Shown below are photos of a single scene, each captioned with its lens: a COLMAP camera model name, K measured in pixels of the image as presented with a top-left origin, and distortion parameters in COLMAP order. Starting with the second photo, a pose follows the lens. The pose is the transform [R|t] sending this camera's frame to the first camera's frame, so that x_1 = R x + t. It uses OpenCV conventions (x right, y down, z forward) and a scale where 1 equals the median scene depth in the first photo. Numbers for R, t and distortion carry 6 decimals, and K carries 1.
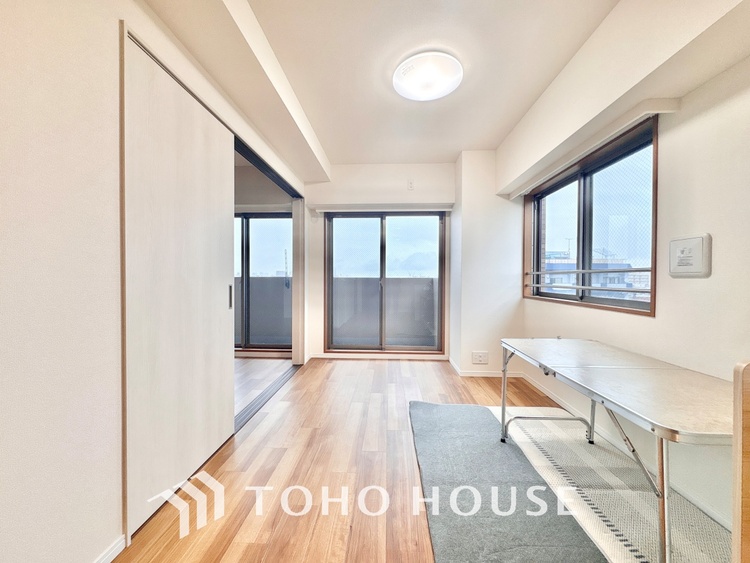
lens RADIAL K [[298.1, 0, 375.2], [0, 298.1, 282.6], [0, 0, 1]] dist [-0.000590, -0.000585]
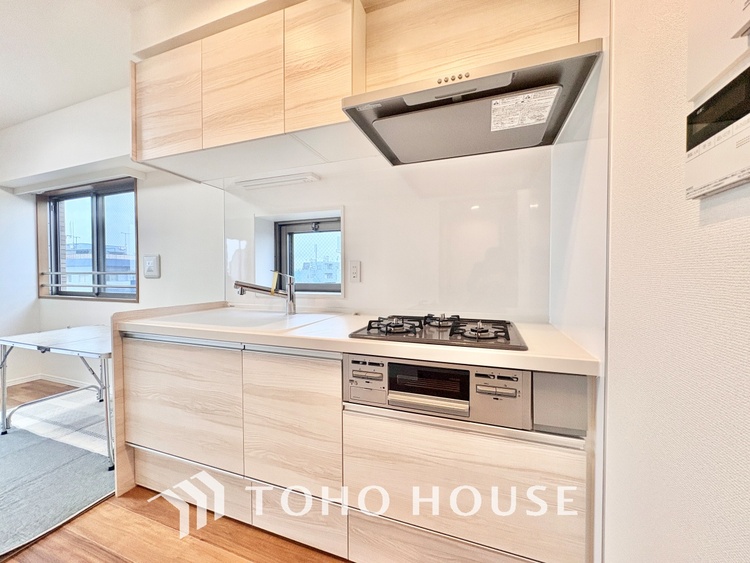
lens RADIAL K [[298.1, 0, 376.3], [0, 298.1, 281.5], [0, 0, 1]] dist [-0.000590, -0.000585]
pose [[0.298259, -0.021470, 0.954243, -0.120361], [0.014855, 0.999730, 0.017851, -0.005303], [-0.954369, 0.008851, 0.298498, -0.405174]]
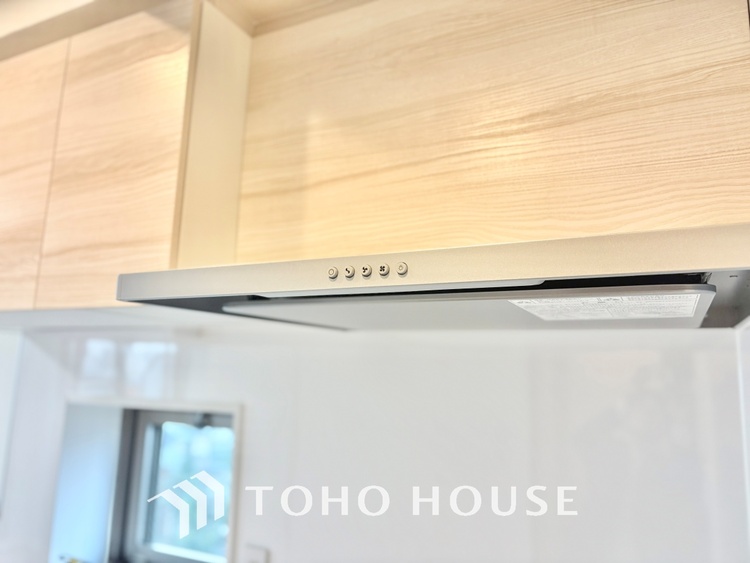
lens RADIAL K [[566.8, 0, 379.0], [0, 566.8, 283.7], [0, 0, 1]] dist [0.008493, 0.002742]
pose [[0.386632, 0.173957, 0.905679, 0.031569], [-0.008742, 0.982696, -0.185018, -0.172165], [-0.922193, 0.063616, 0.381463, -0.470120]]
